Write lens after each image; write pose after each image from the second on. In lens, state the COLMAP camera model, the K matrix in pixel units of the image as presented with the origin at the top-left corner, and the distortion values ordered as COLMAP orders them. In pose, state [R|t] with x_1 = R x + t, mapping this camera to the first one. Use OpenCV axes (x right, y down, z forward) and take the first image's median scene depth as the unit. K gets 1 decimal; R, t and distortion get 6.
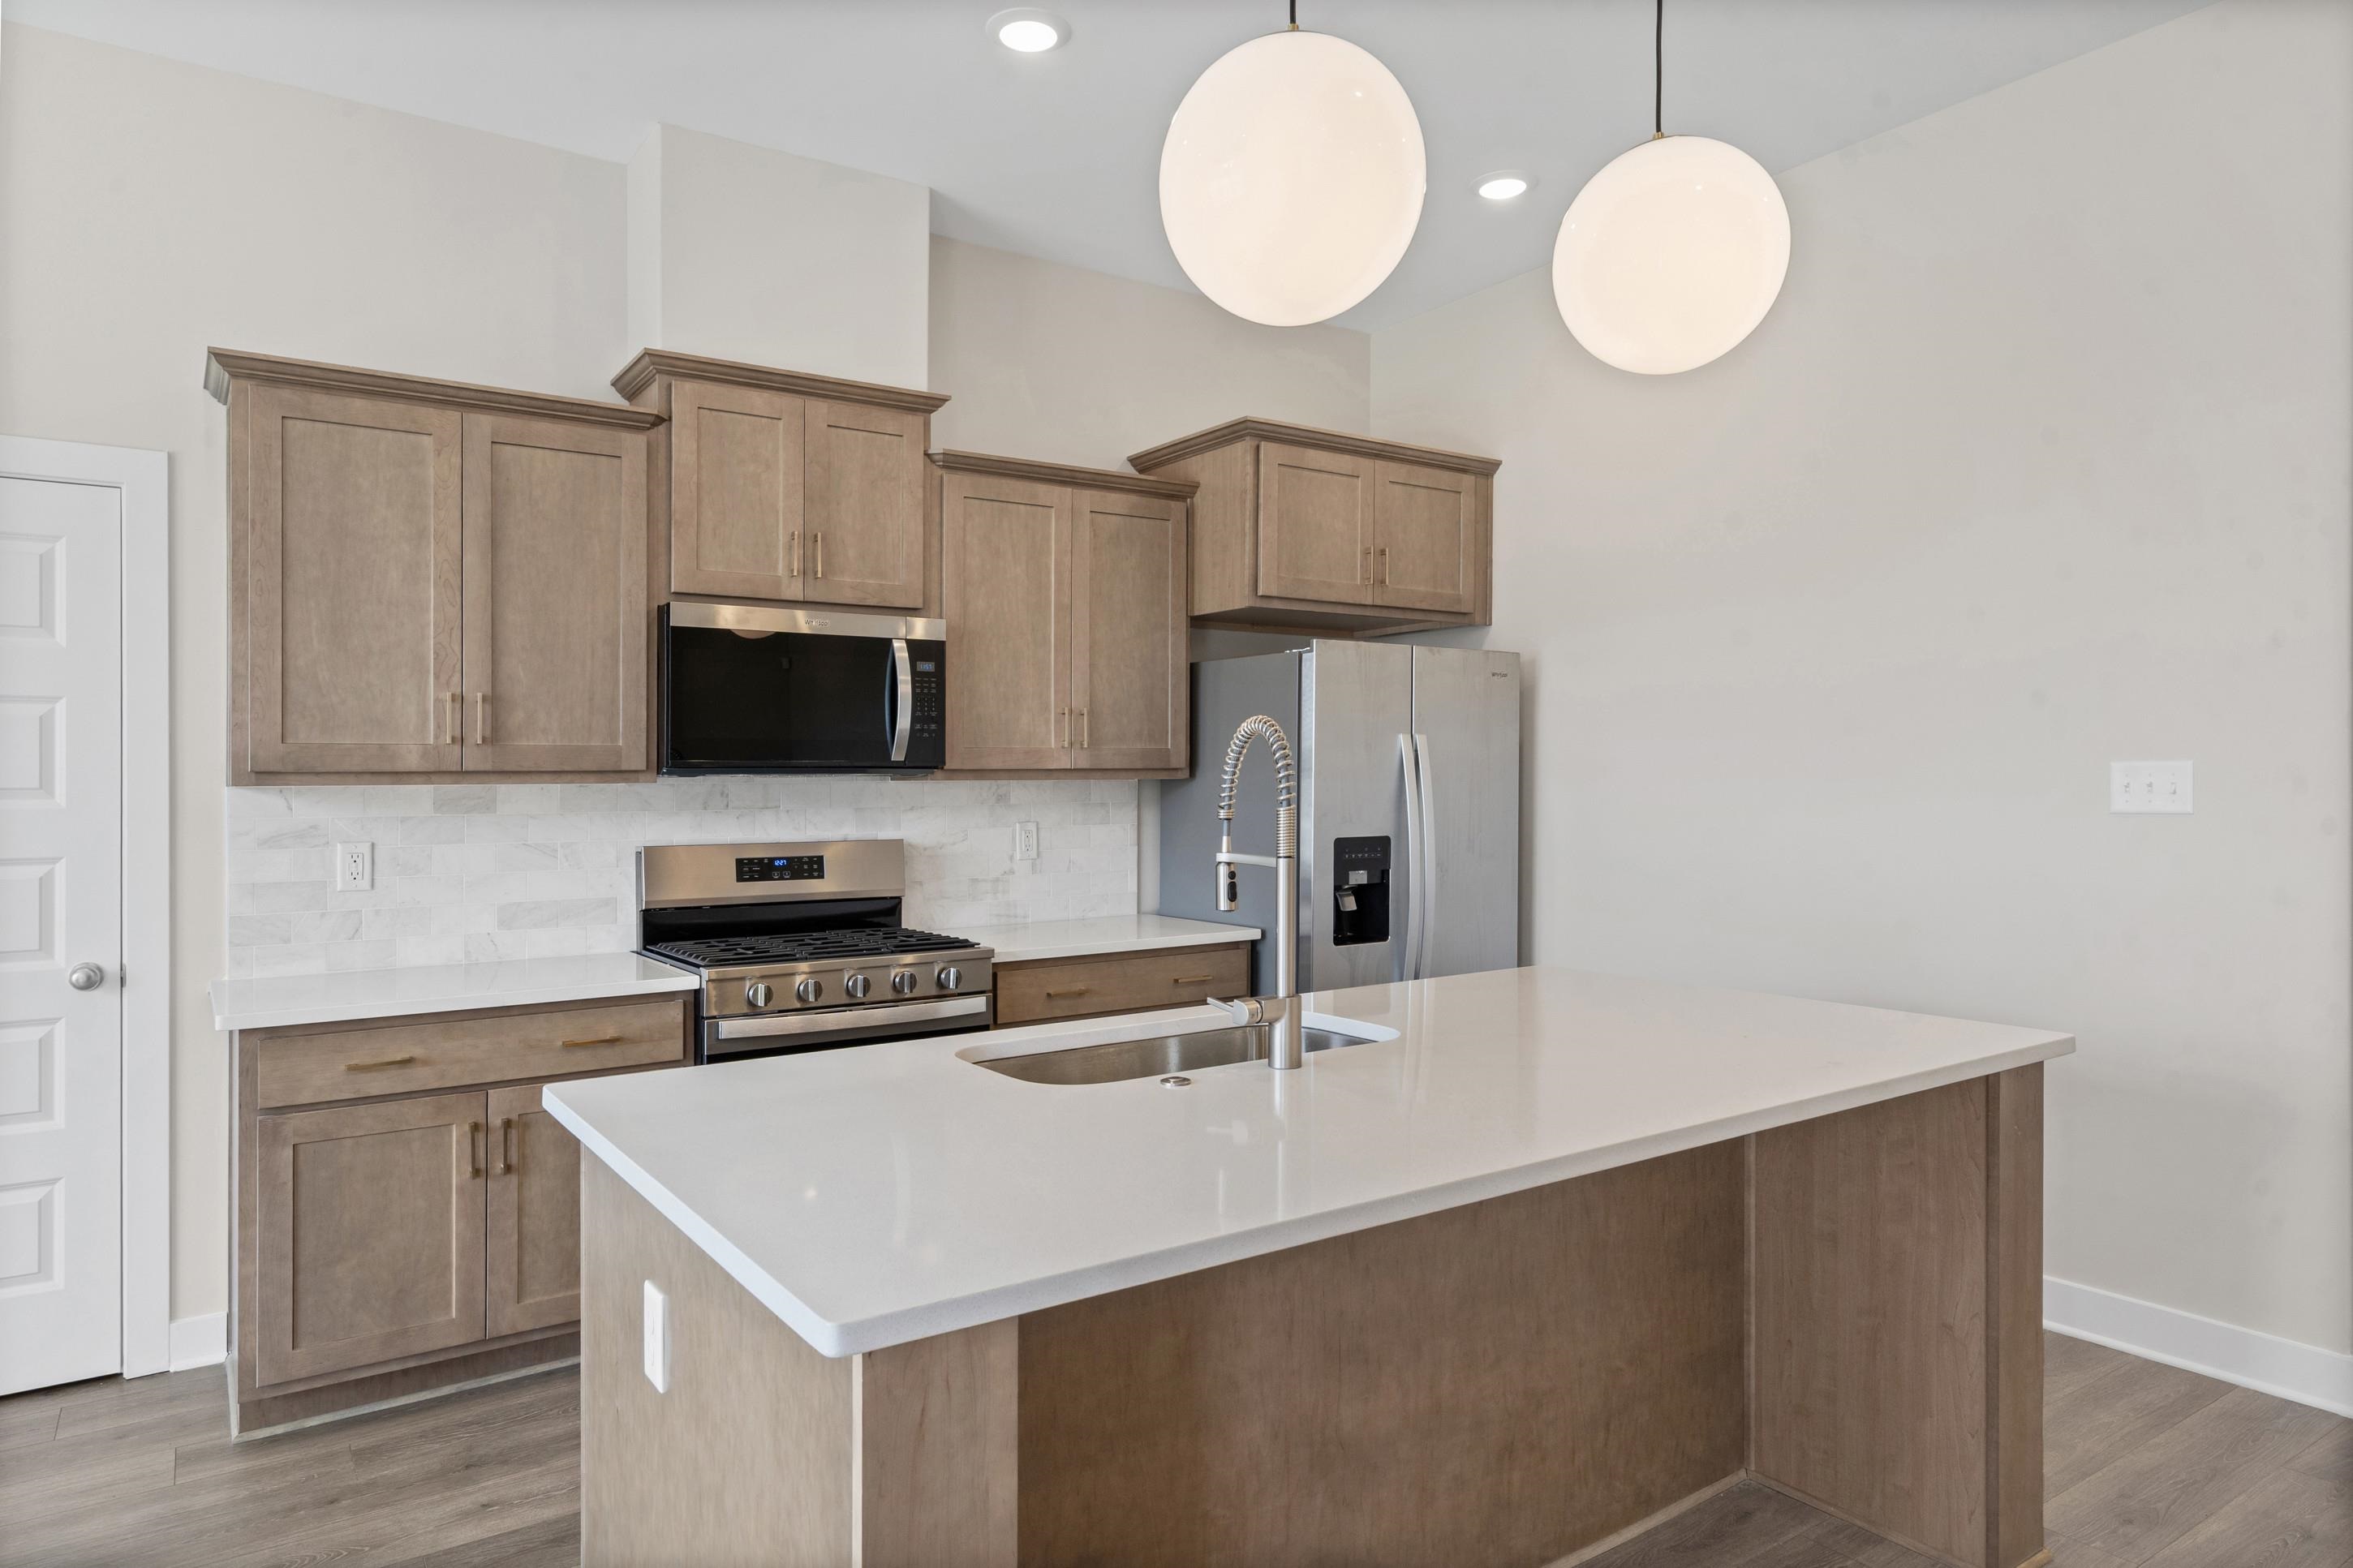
lens RADIAL K [[1430.7, 0, 1173.0], [0, 1430.7, 784.4], [0, 0, 1]] dist [0.000417, 0.000227]
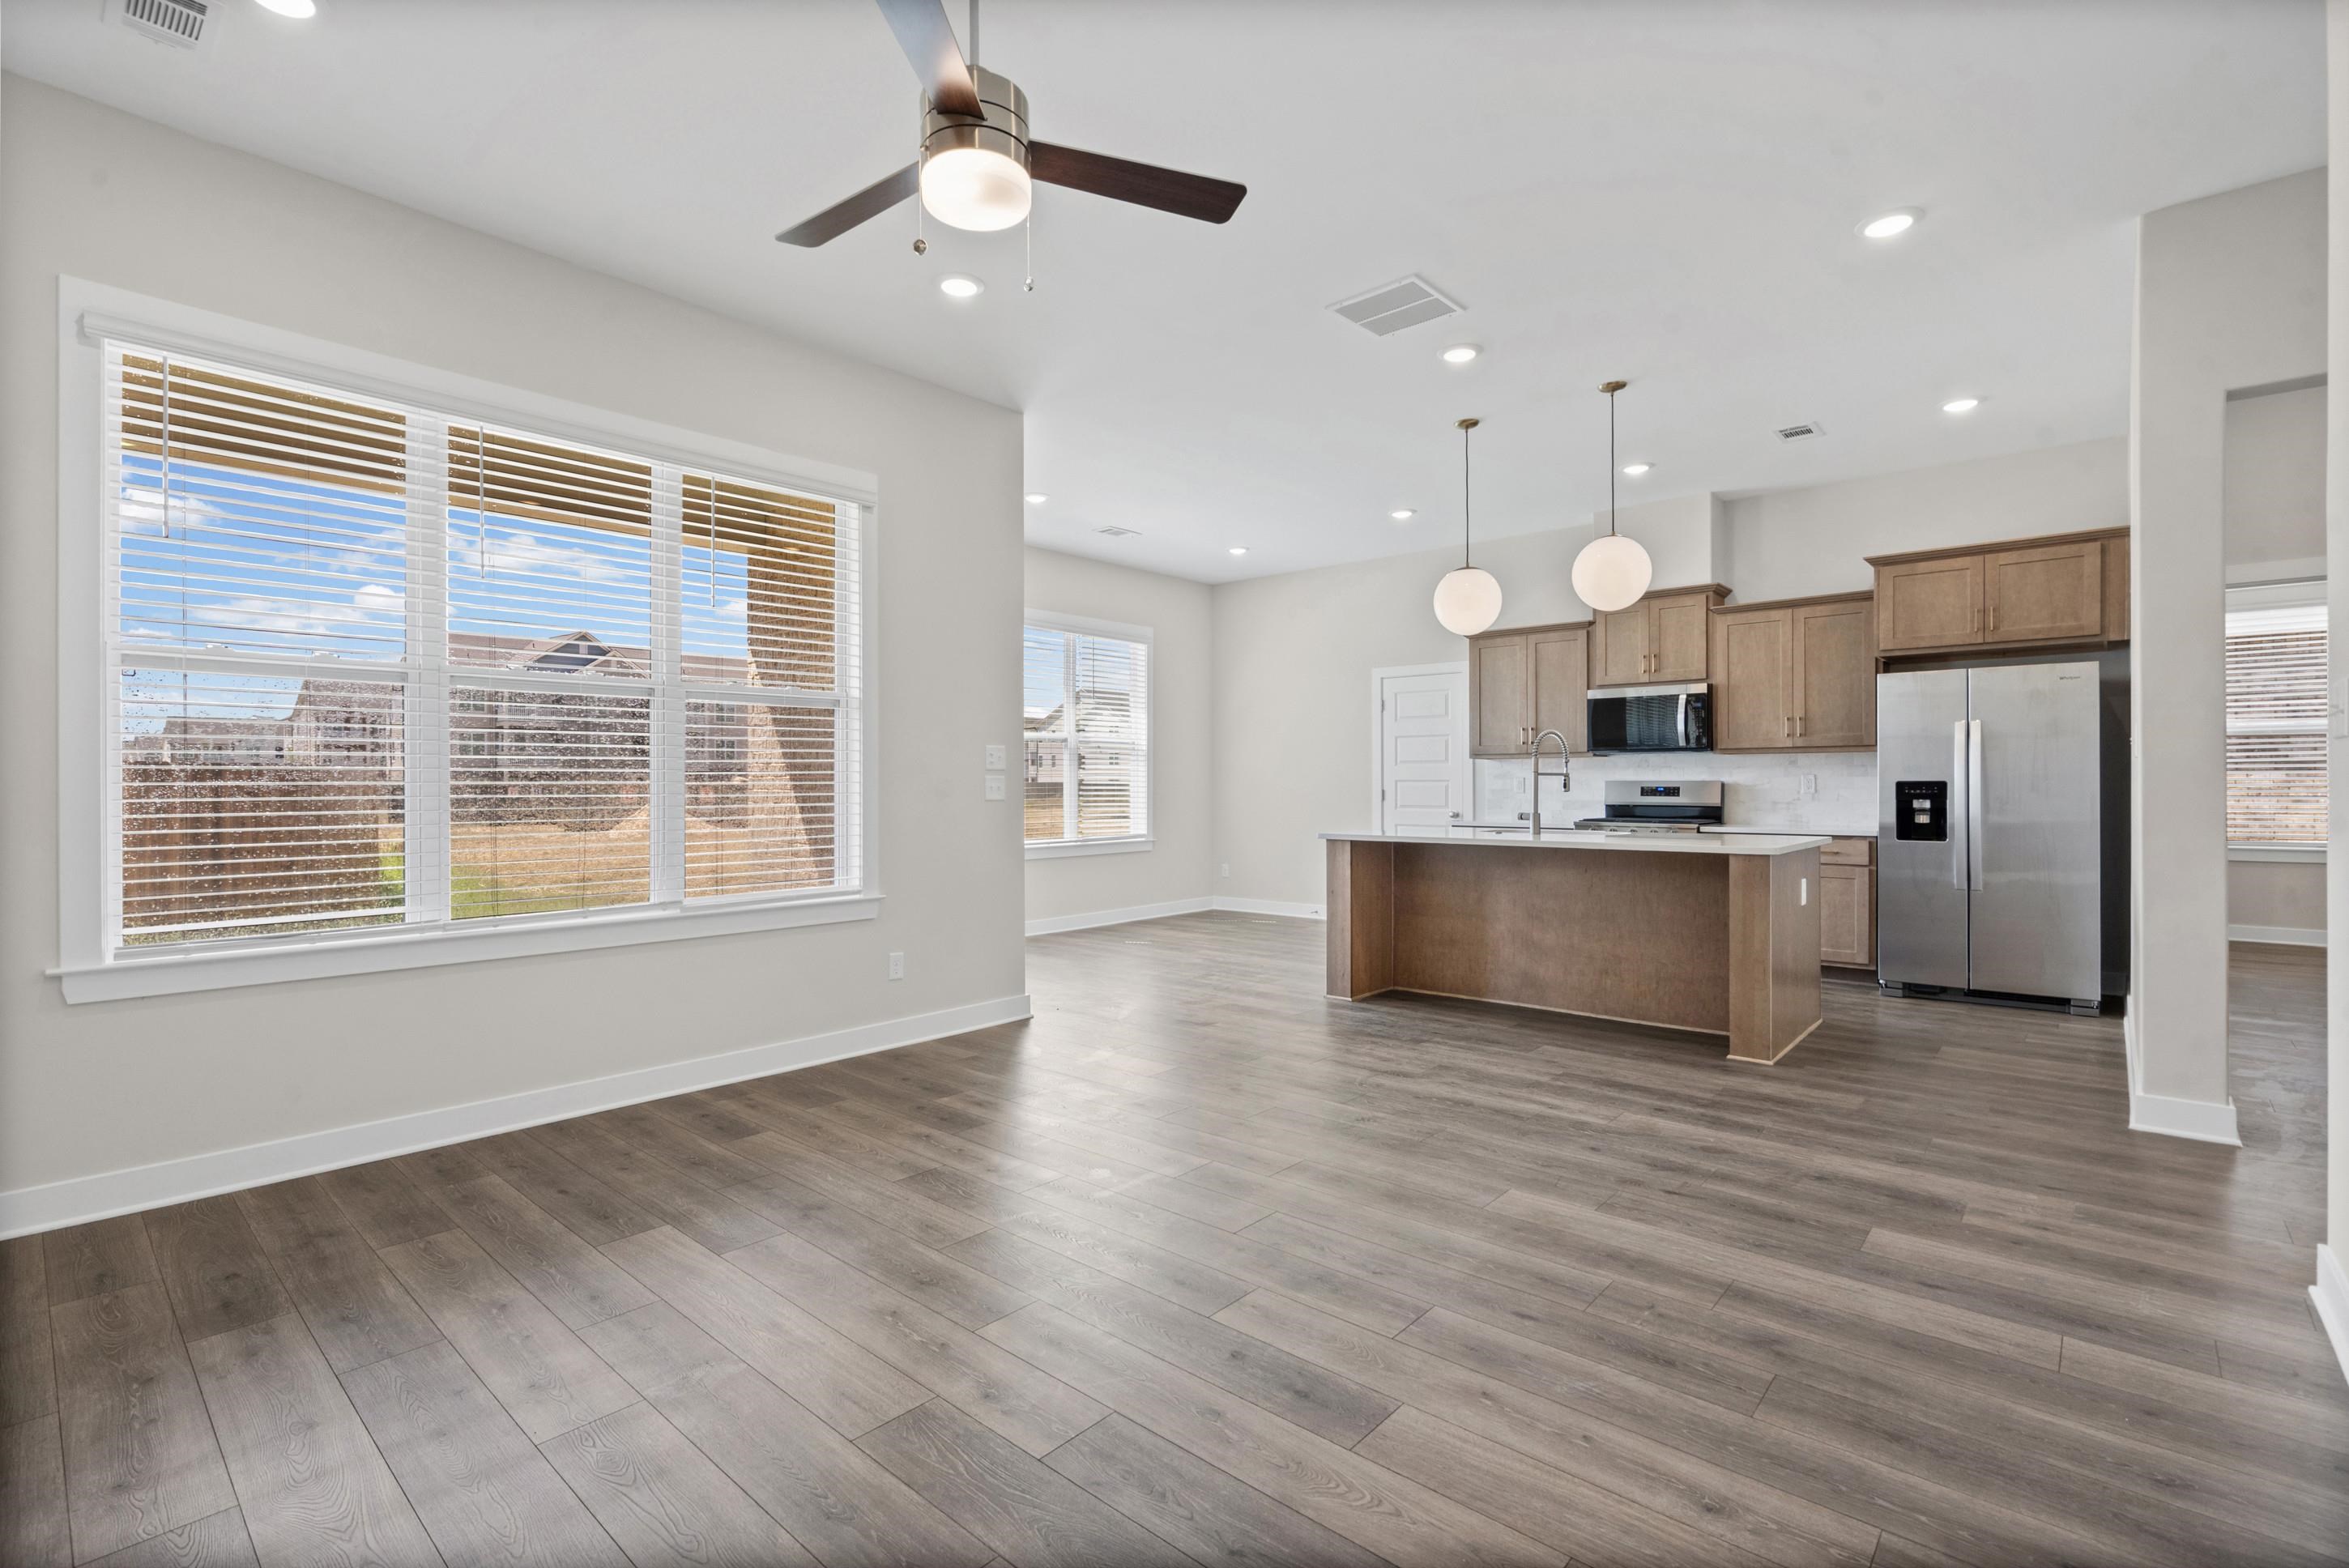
lens RADIAL K [[1060.4, 0, 1167.4], [0, 1060.4, 786.1], [0, 0, 1]] dist [0.000816, 0.000550]
pose [[0.239159, 0.006234, -0.970960, 1.285198], [-0.004616, 0.999975, 0.005284, 0.044482], [0.970969, 0.003218, 0.239182, -0.243582]]
